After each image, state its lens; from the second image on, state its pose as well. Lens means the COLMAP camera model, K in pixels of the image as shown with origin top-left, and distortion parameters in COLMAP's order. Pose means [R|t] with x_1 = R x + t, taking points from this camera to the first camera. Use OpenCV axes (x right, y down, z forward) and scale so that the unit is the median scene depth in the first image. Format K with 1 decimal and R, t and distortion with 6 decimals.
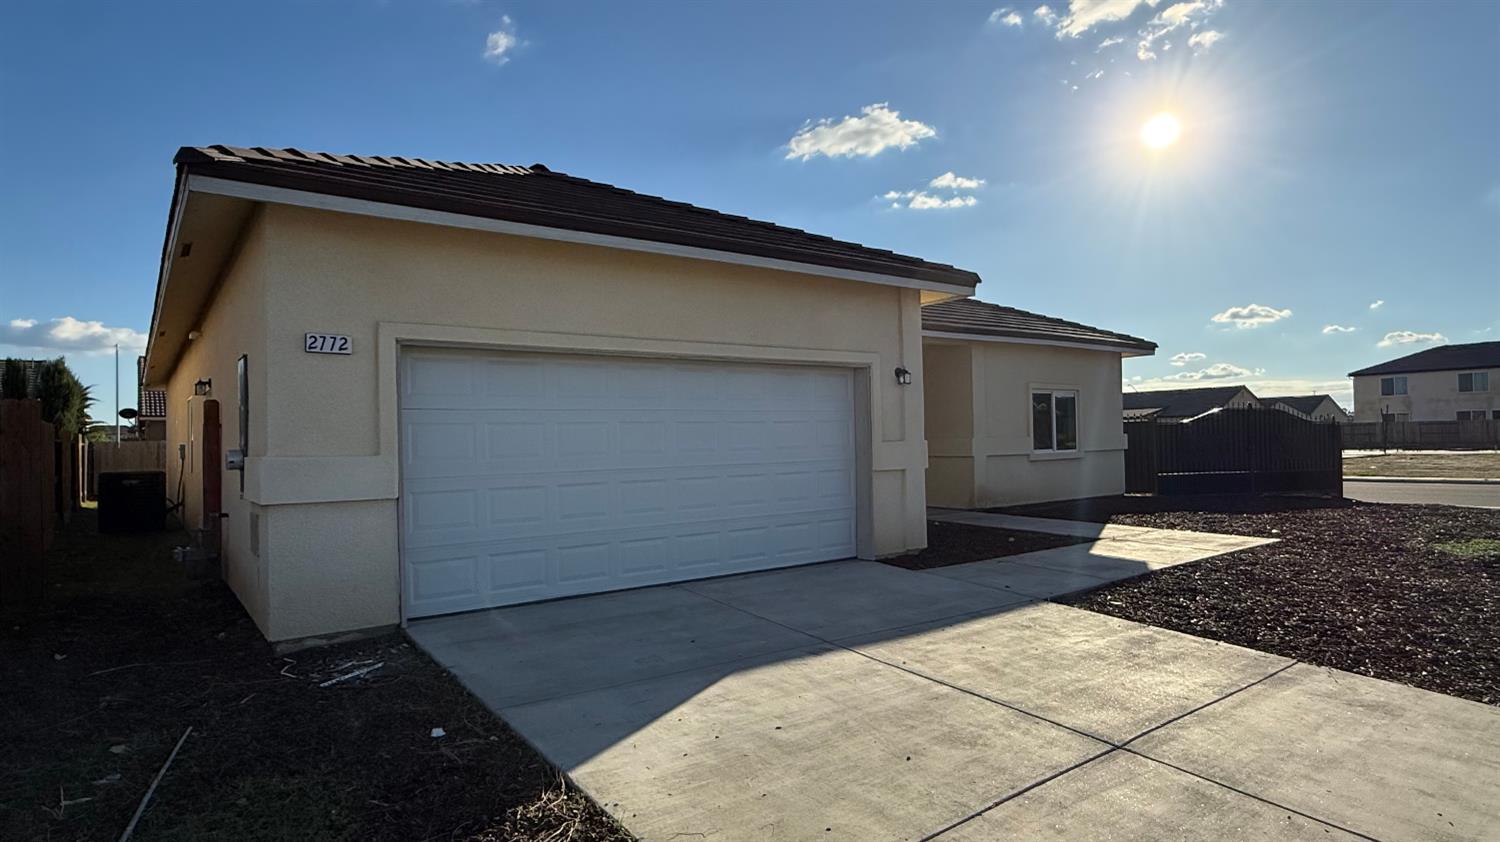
lens RADIAL K [[817.9, 0, 720.0], [0, 817.9, 410.9], [0, 0, 1]] dist [0.002844, -0.001167]
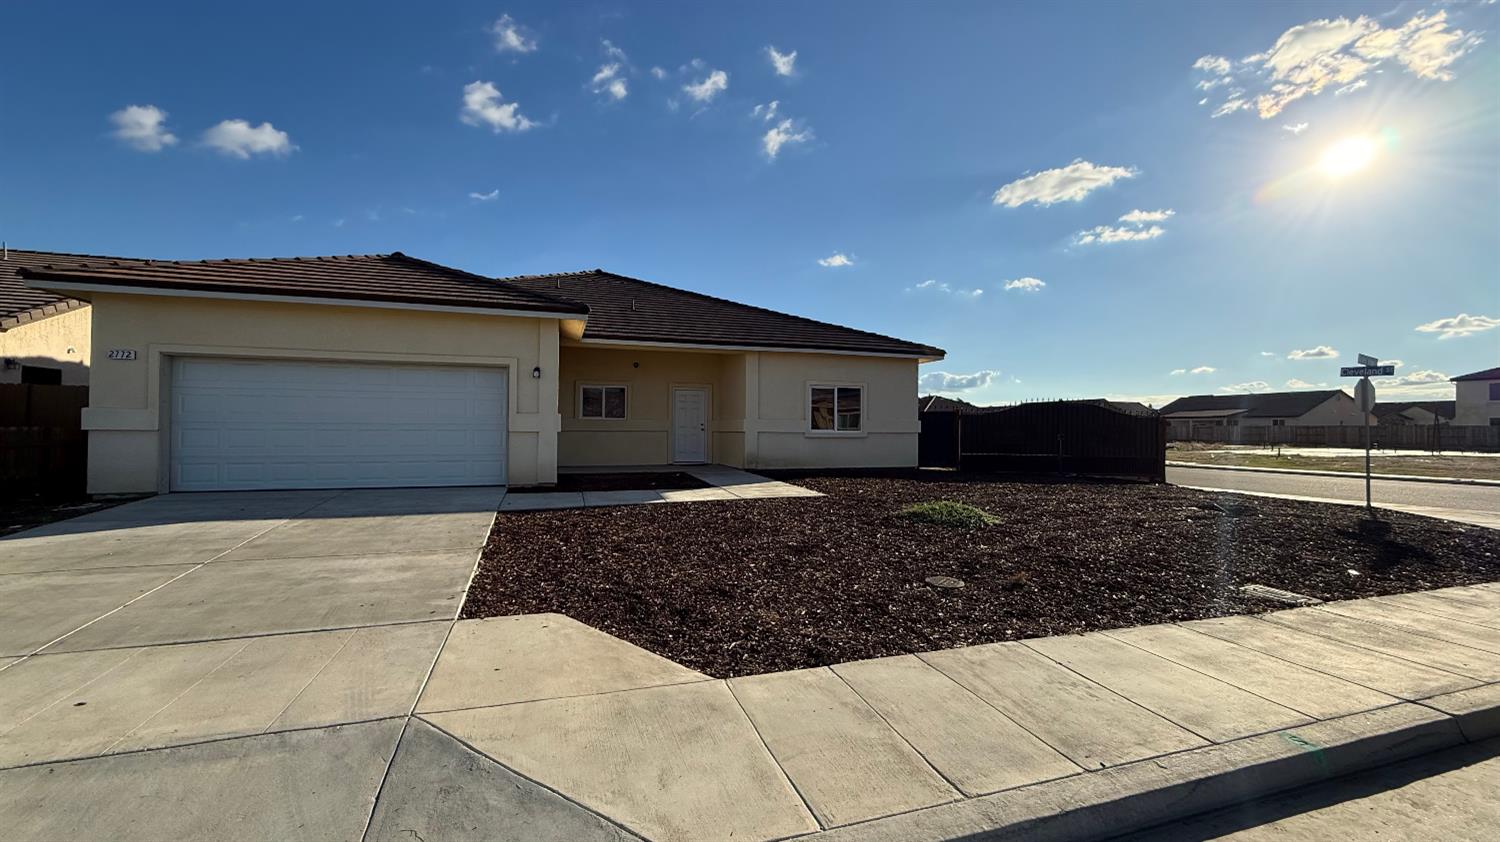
lens RADIAL K [[601.6, 0, 746.5], [0, 601.6, 420.9], [0, 0, 1]] dist [-0.001277, 0.000904]
pose [[0.954032, 0.022706, -0.298843, 0.446773], [-0.015601, 0.999537, 0.026139, 0.006664], [0.299298, -0.020275, 0.953944, 0.004150]]
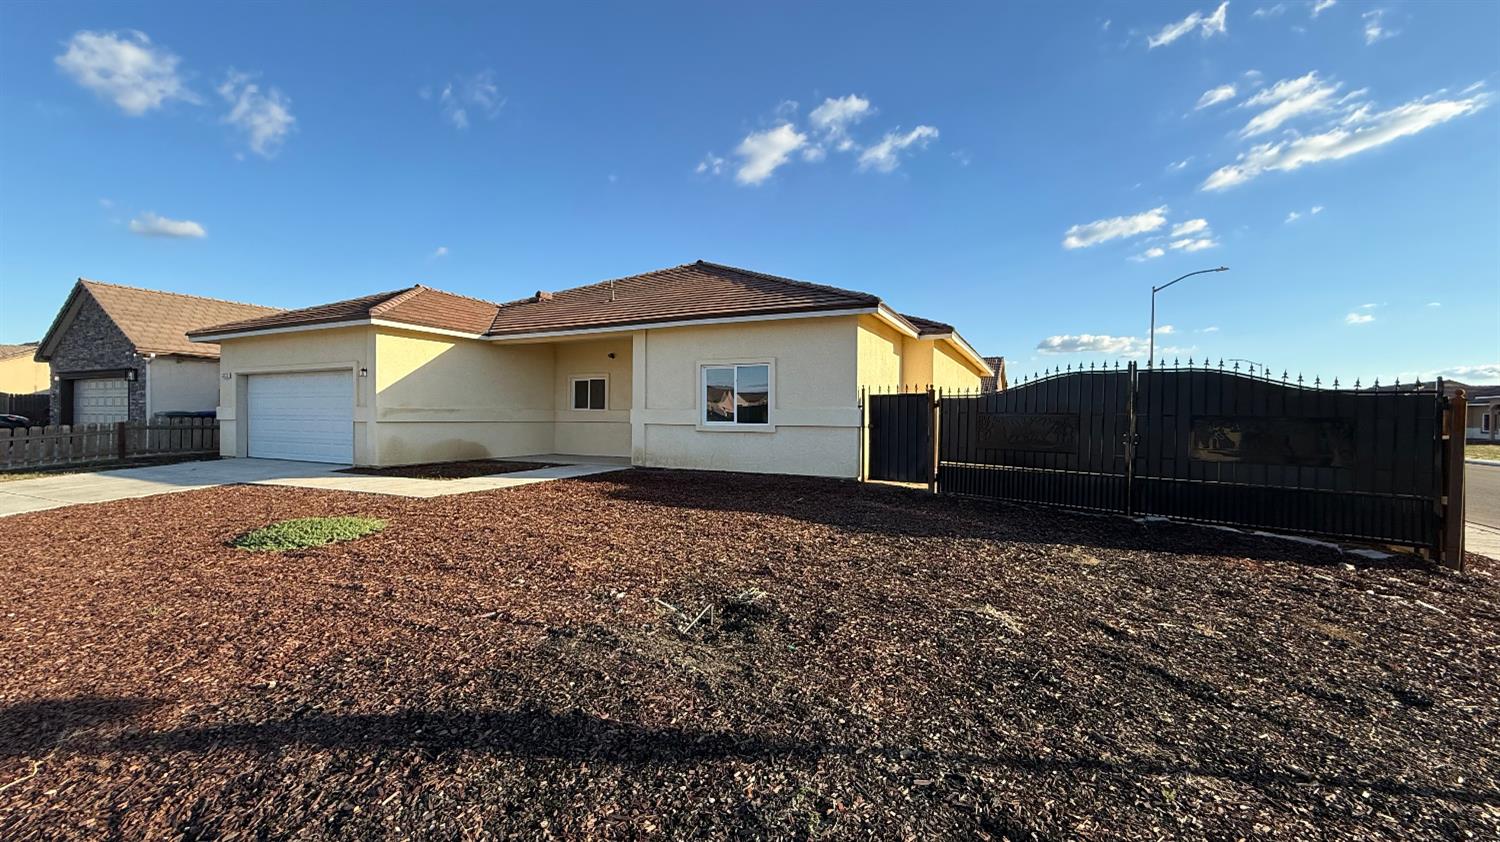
lens RADIAL K [[601.6, 0, 739.8], [0, 601.6, 417.7], [0, 0, 1]] dist [-0.001277, 0.000904]
pose [[0.462137, 0.022684, -0.886518, 0.856934], [0.012937, 0.999394, 0.032317, 0.013387], [0.886714, -0.026404, 0.461564, 0.522153]]
